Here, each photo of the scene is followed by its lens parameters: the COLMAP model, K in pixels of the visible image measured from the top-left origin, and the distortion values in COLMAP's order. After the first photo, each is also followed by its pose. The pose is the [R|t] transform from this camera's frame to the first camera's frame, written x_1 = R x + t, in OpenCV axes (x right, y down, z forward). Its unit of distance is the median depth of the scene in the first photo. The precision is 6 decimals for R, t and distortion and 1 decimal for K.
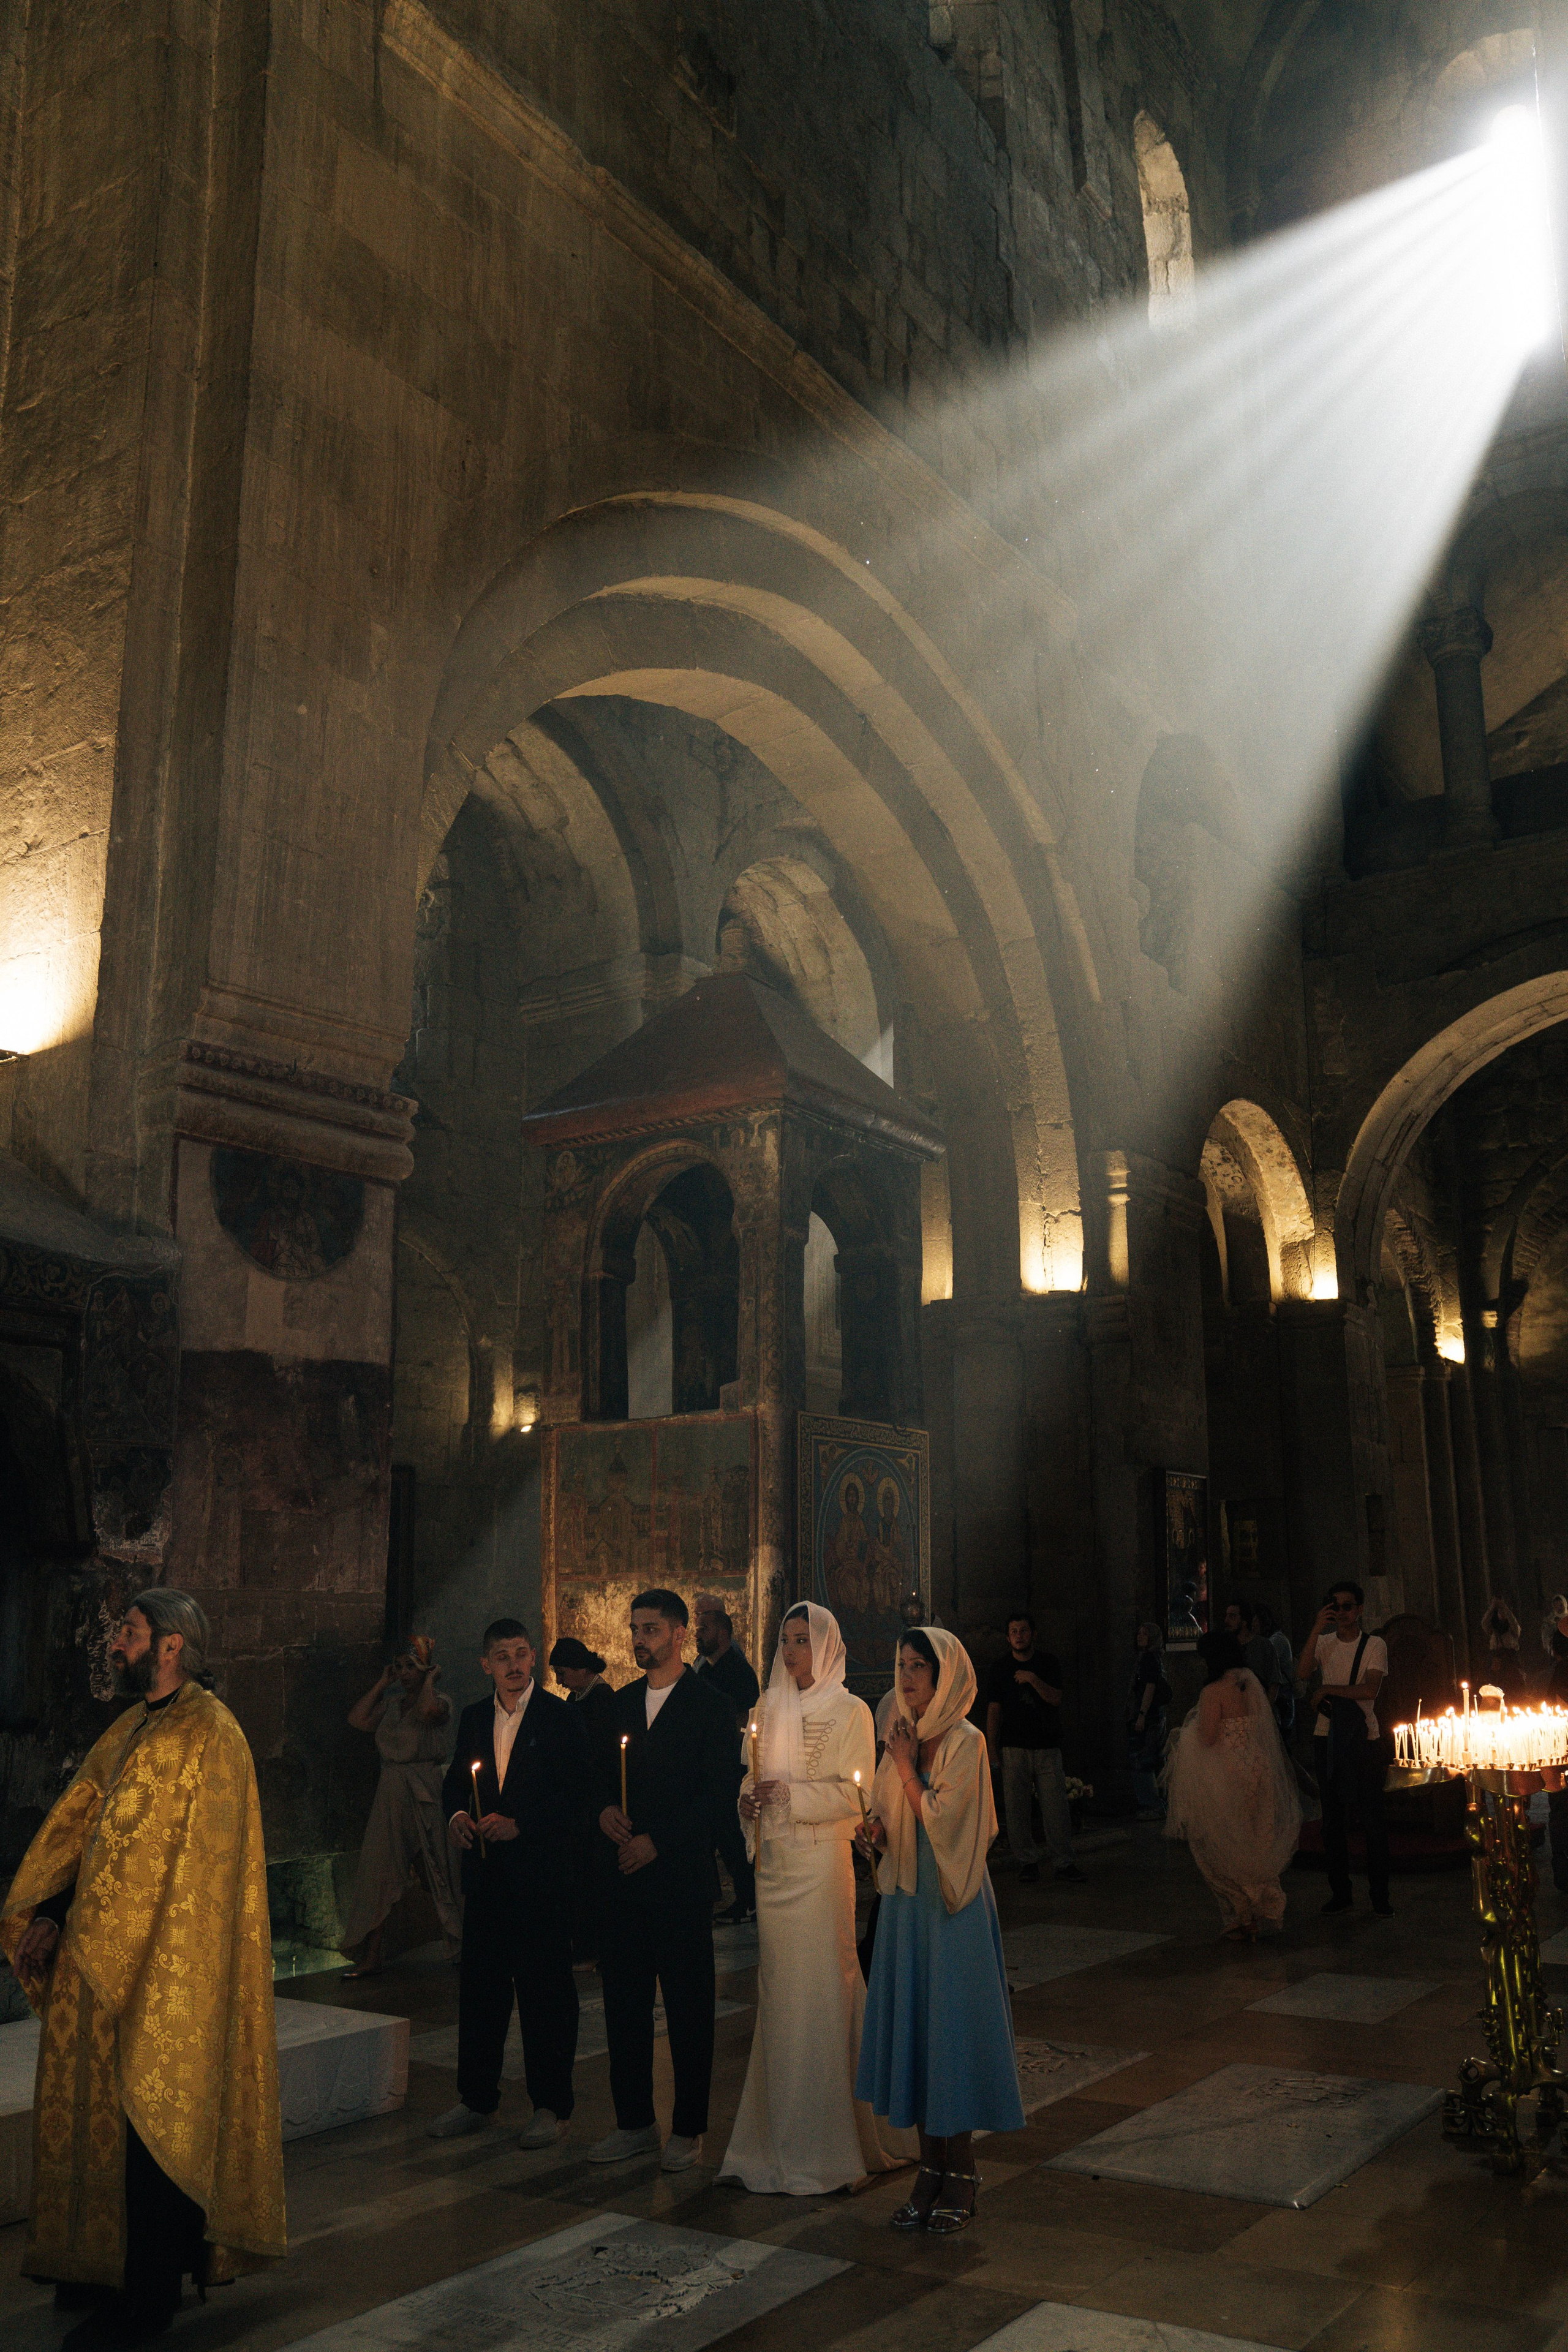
lens RADIAL K [[1974.9, 0, 791.4], [0, 1974.9, 1183.1], [0, 0, 1]] dist [-0.059474, 0.030541]
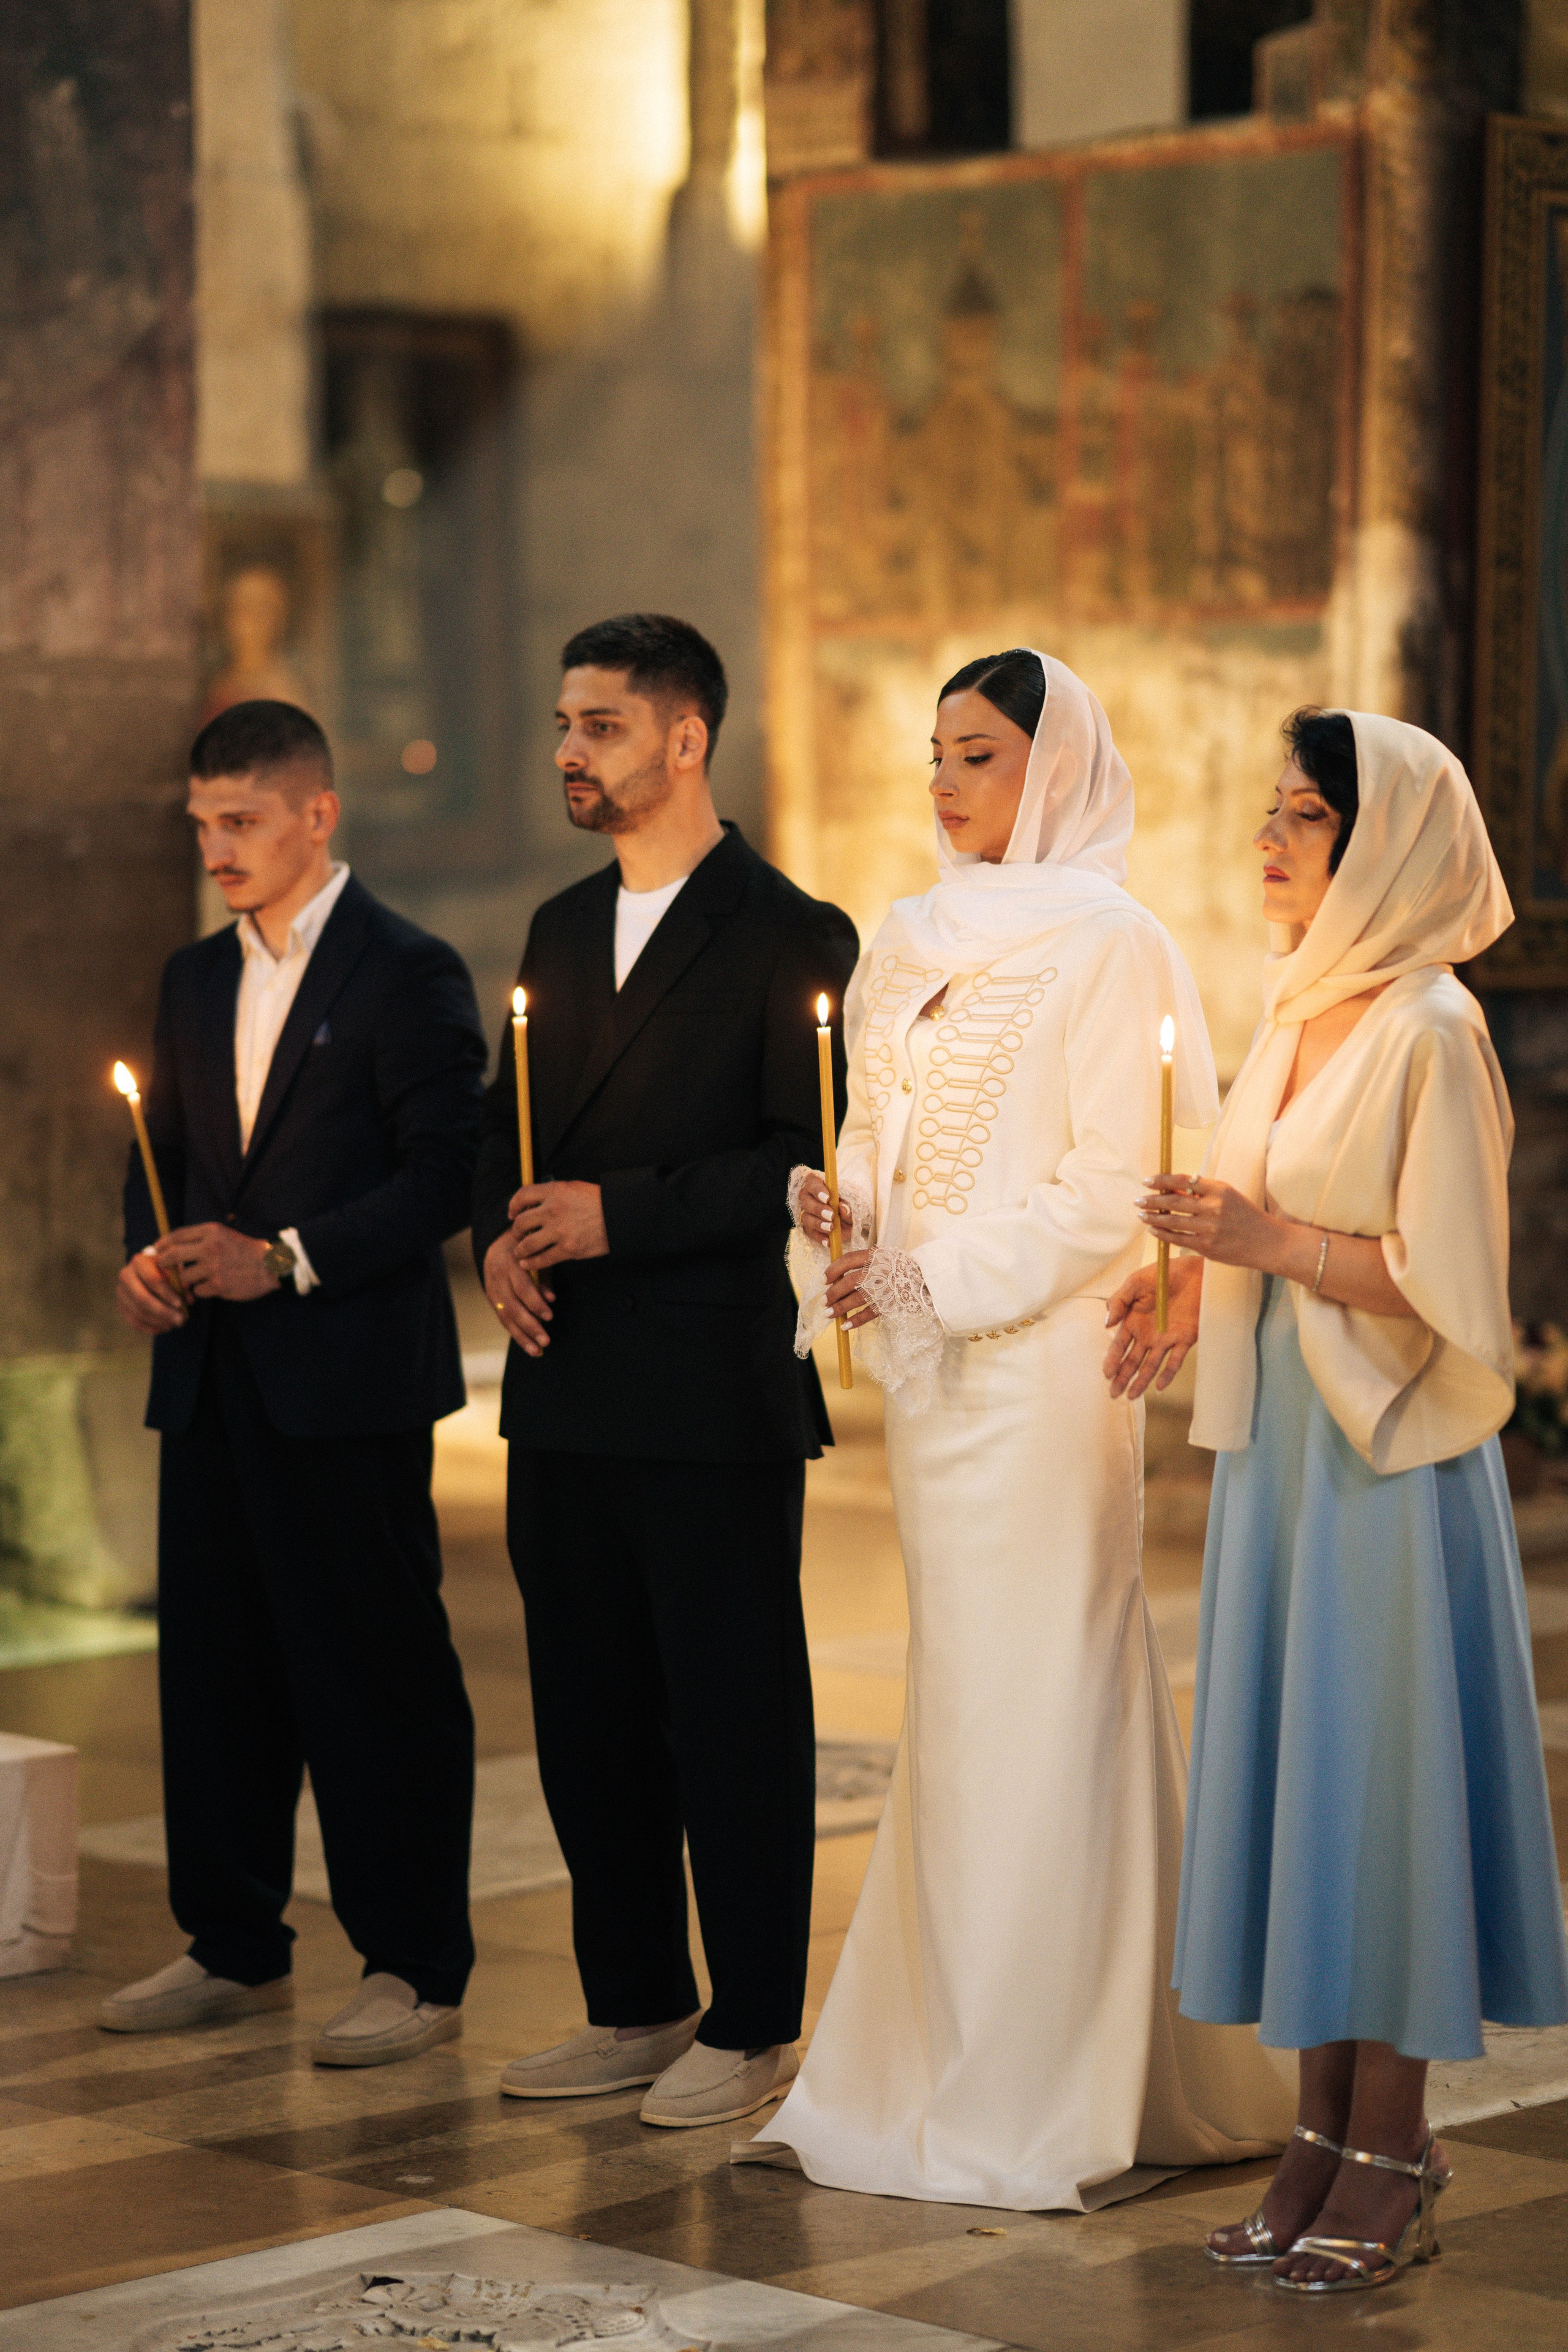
lens RADIAL K [[6137.9, 0, 795.6], [0, 6137.9, 1181.5], [0, 0, 1]] dist [0.205511, 0.000000]
pose [[0.982451, 0.020778, -0.185357, 0.102301], [0.031476, 0.961053, 0.274566, -0.000010], [0.183843, -0.275582, 0.943534, -0.044533]]
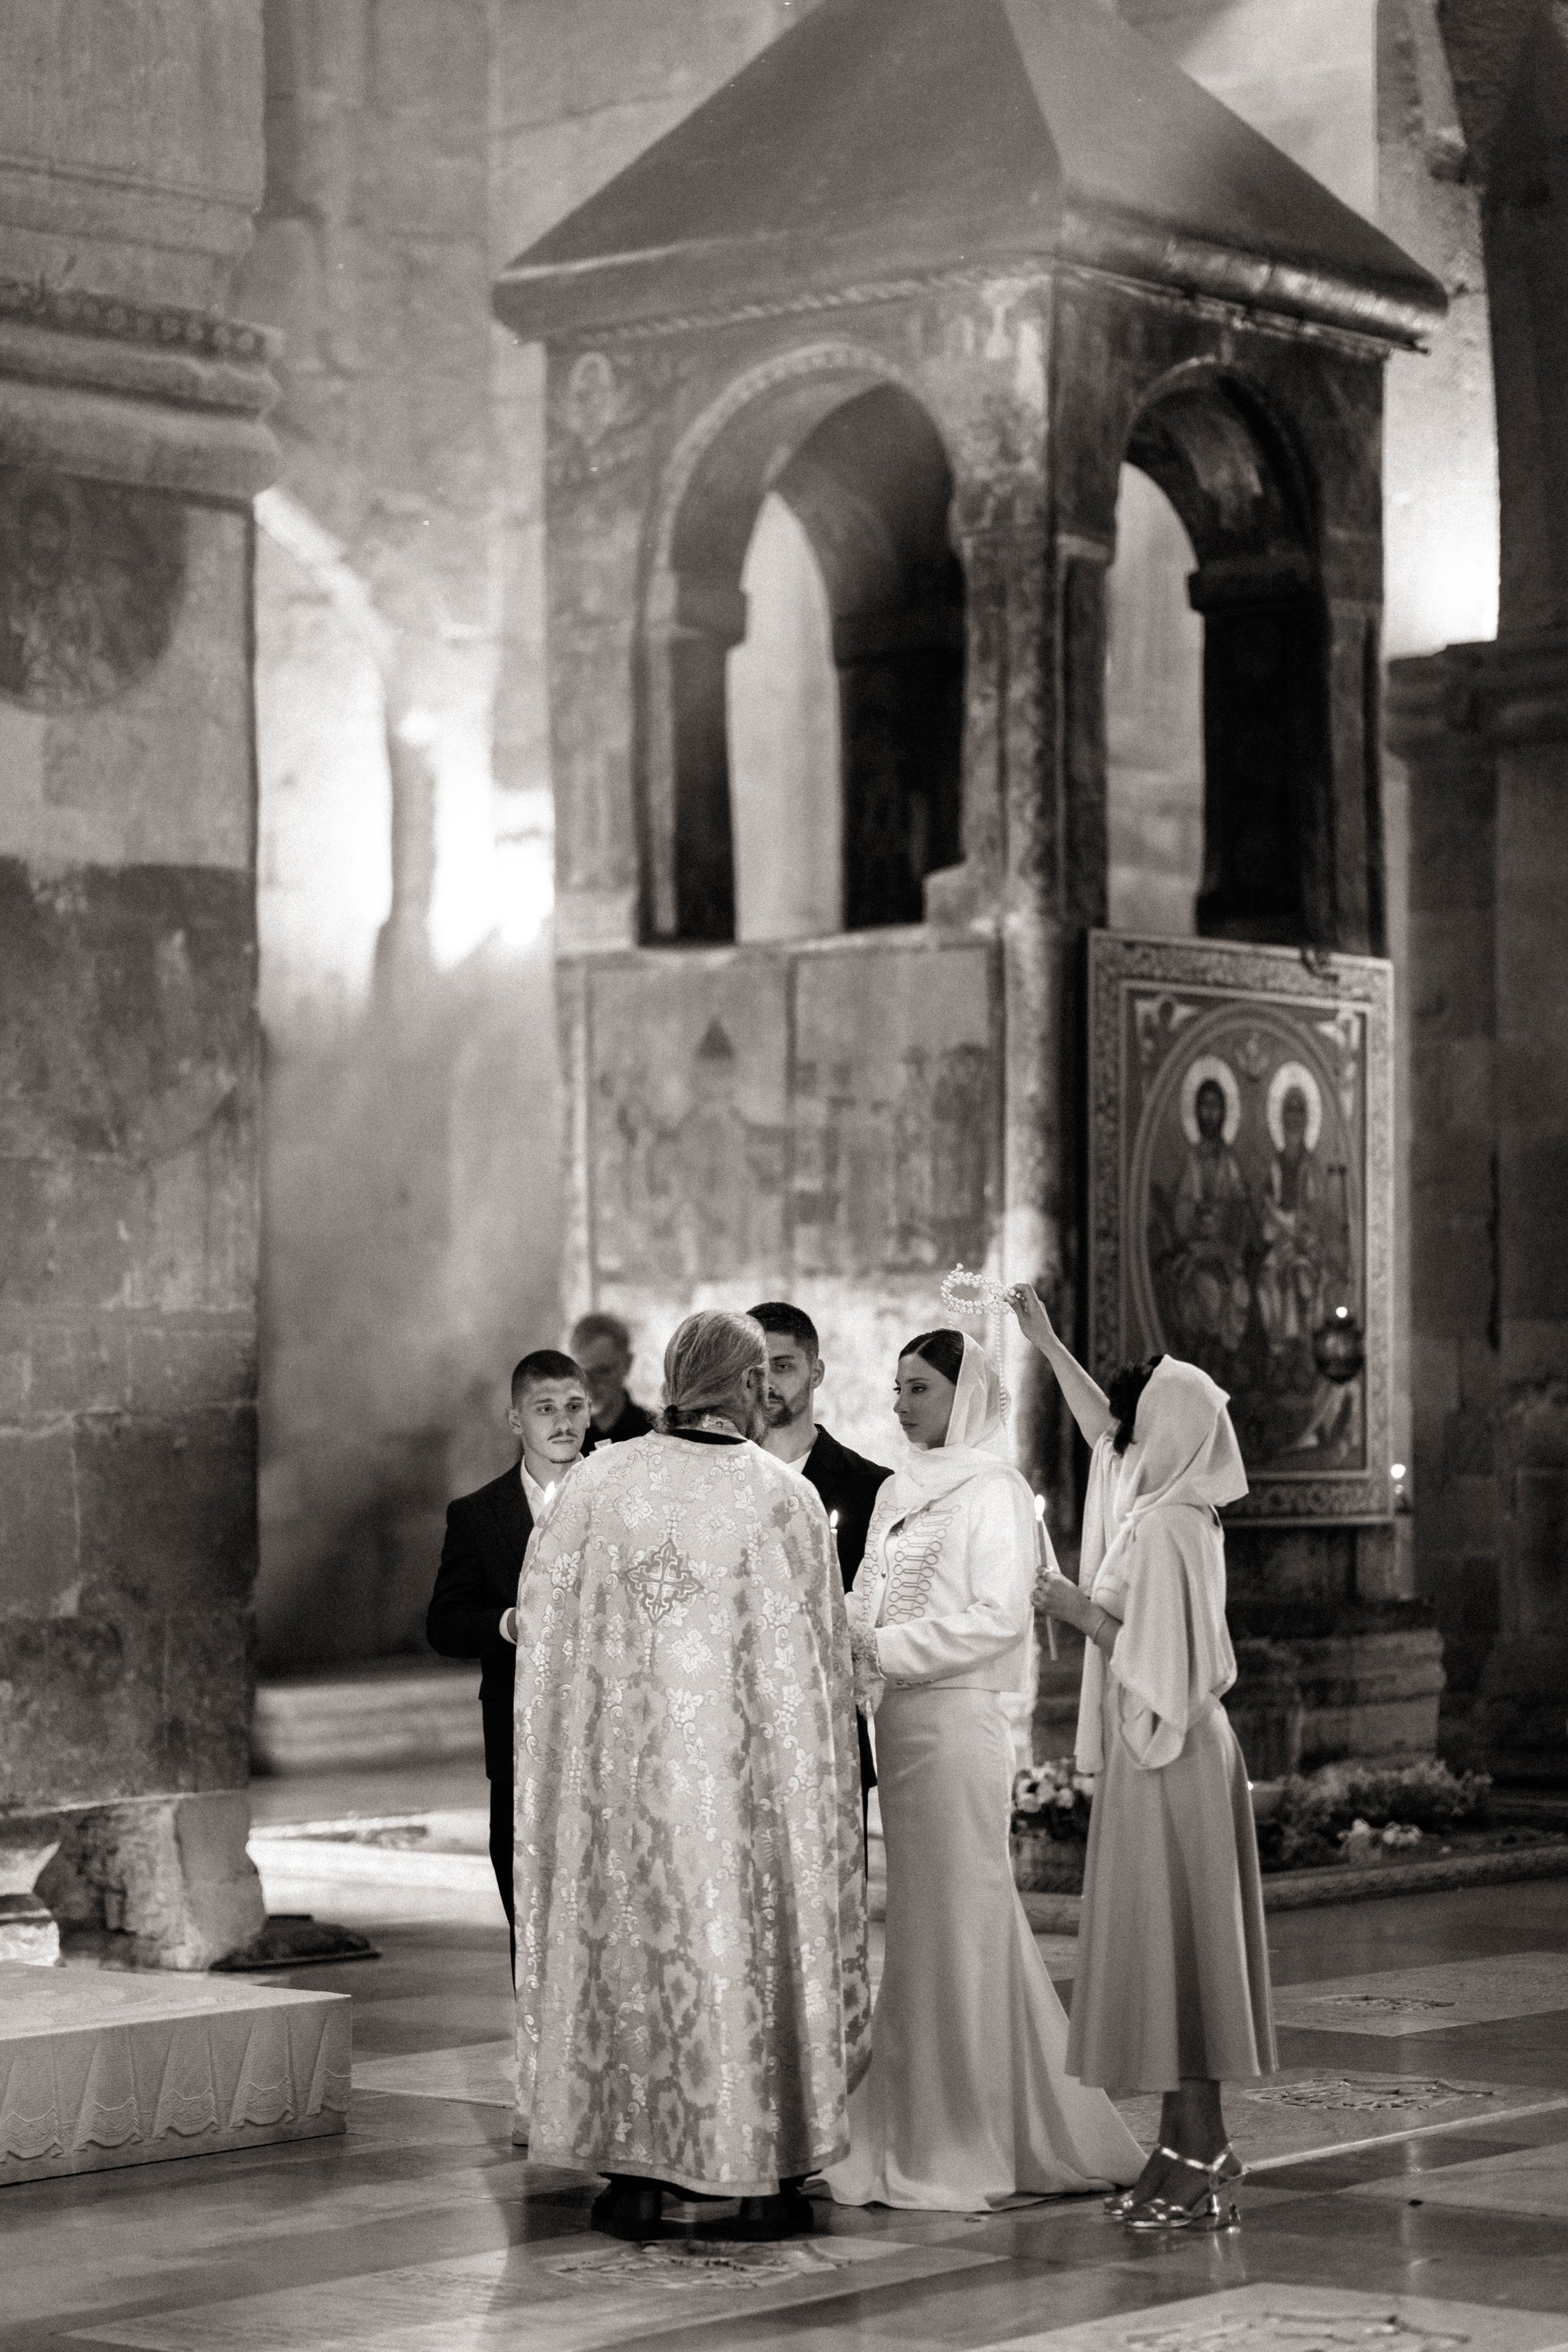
lens RADIAL K [[5840.2, 0, 776.6], [0, 5840.2, 1172.2], [0, 0, 1]] dist [0.036929, 0.000000]
pose [[0.995977, -0.003366, -0.089550, 0.065855], [0.019457, 0.983579, 0.179425, -0.097935], [0.087476, -0.180445, 0.979687, -0.475282]]
